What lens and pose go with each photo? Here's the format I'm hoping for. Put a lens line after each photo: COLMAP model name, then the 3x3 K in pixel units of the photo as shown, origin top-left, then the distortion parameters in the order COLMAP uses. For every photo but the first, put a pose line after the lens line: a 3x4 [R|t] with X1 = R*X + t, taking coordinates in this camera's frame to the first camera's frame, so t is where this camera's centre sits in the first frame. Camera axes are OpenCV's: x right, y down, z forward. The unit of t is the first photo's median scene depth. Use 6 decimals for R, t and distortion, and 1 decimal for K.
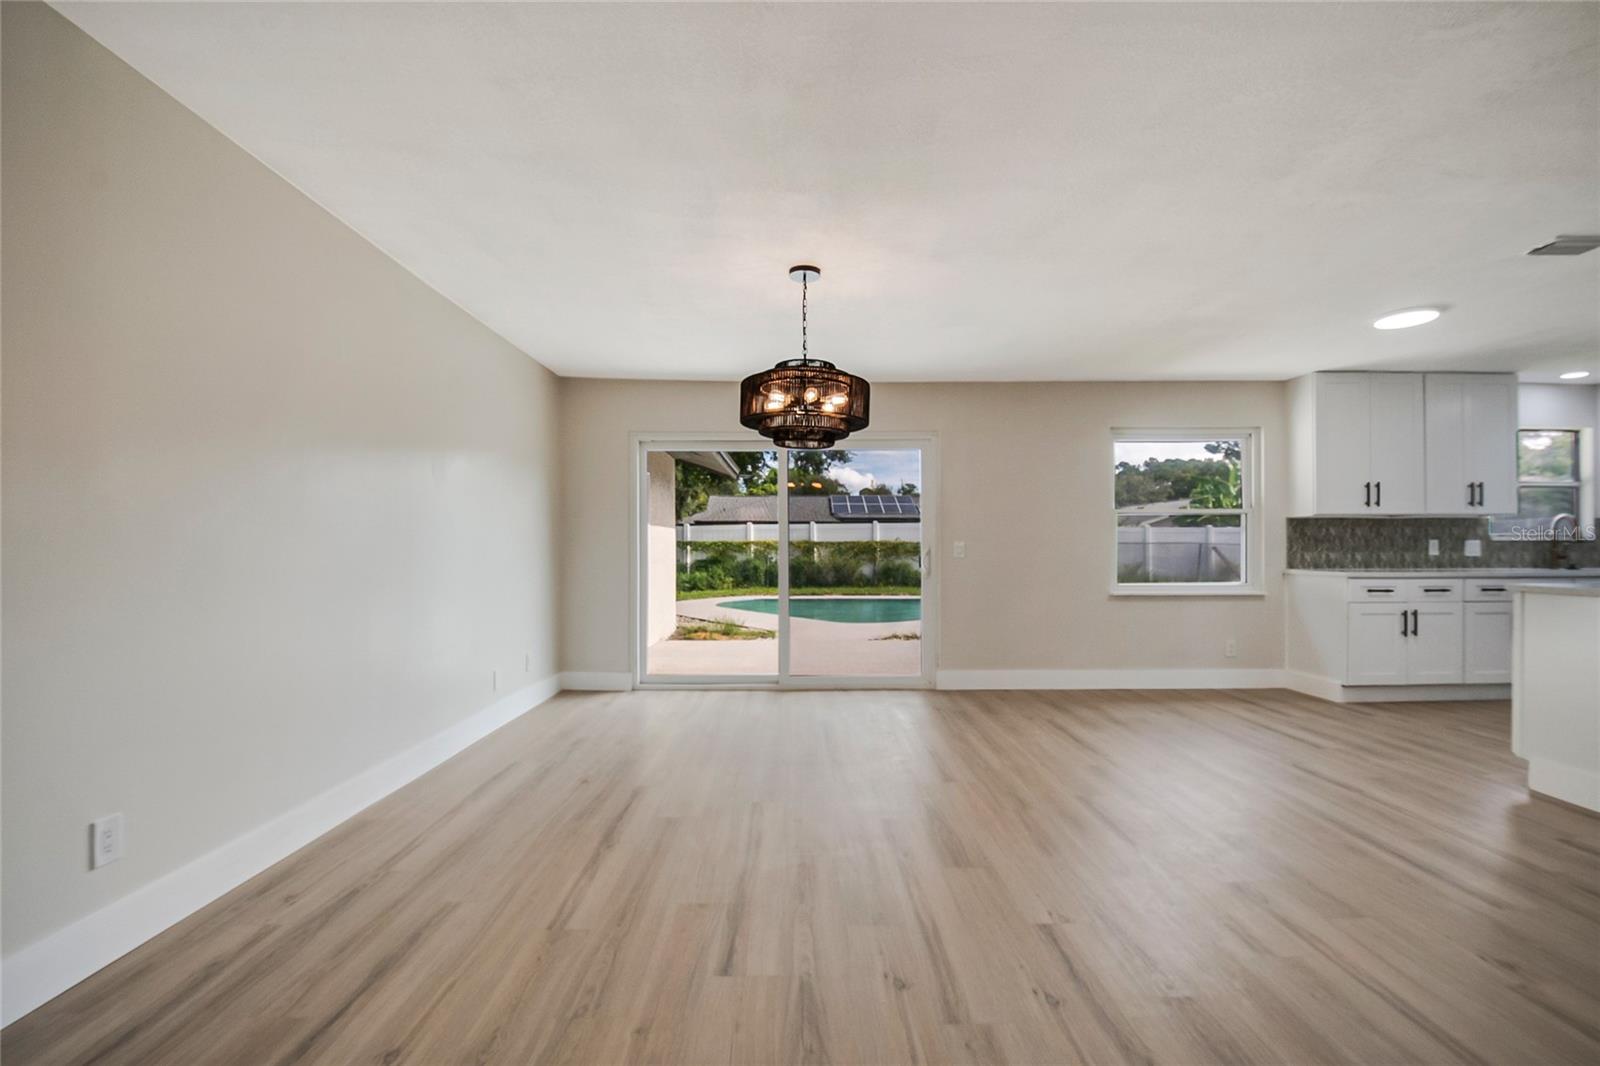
lens RADIAL K [[691.6, 0, 814.9], [0, 691.6, 543.1], [0, 0, 1]] dist [-0.000035, -0.010313]
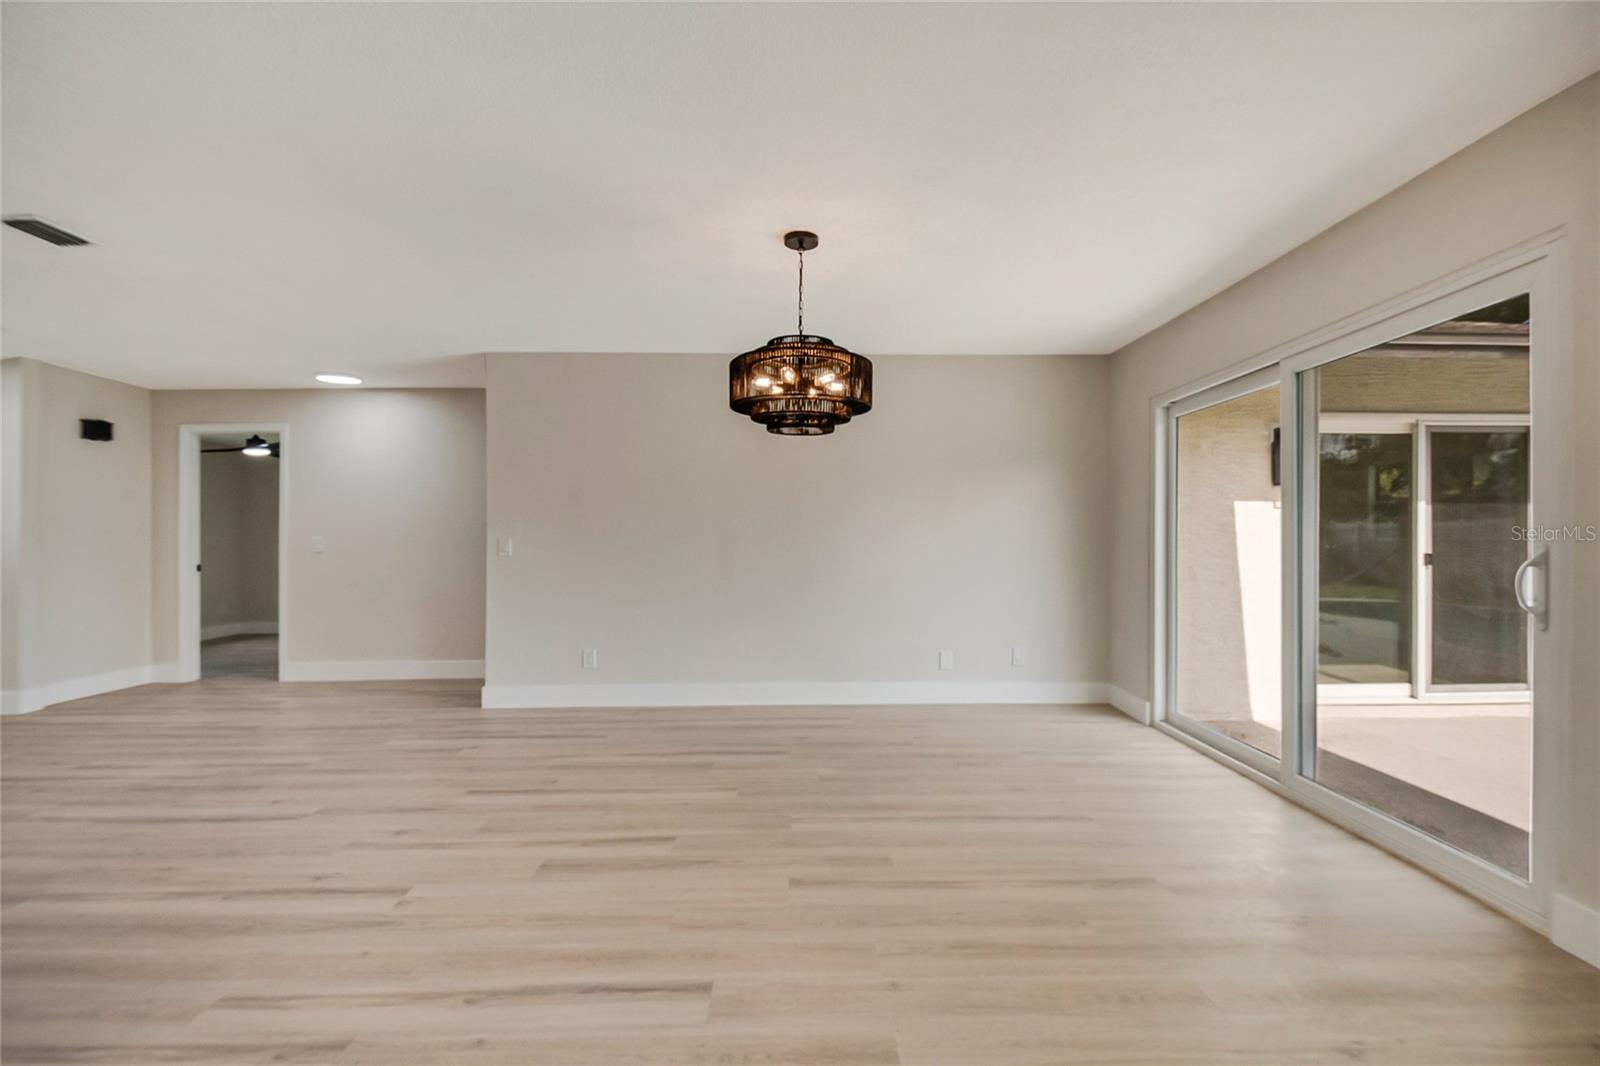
lens RADIAL K [[706.8, 0, 818.3], [0, 706.8, 549.3], [0, 0, 1]] dist [0.022033, -0.020282]
pose [[-0.004345, 0.010919, -0.999931, 0.560677], [0.005288, 0.999927, 0.010896, -0.000549], [0.999977, -0.005241, -0.004402, 0.640765]]
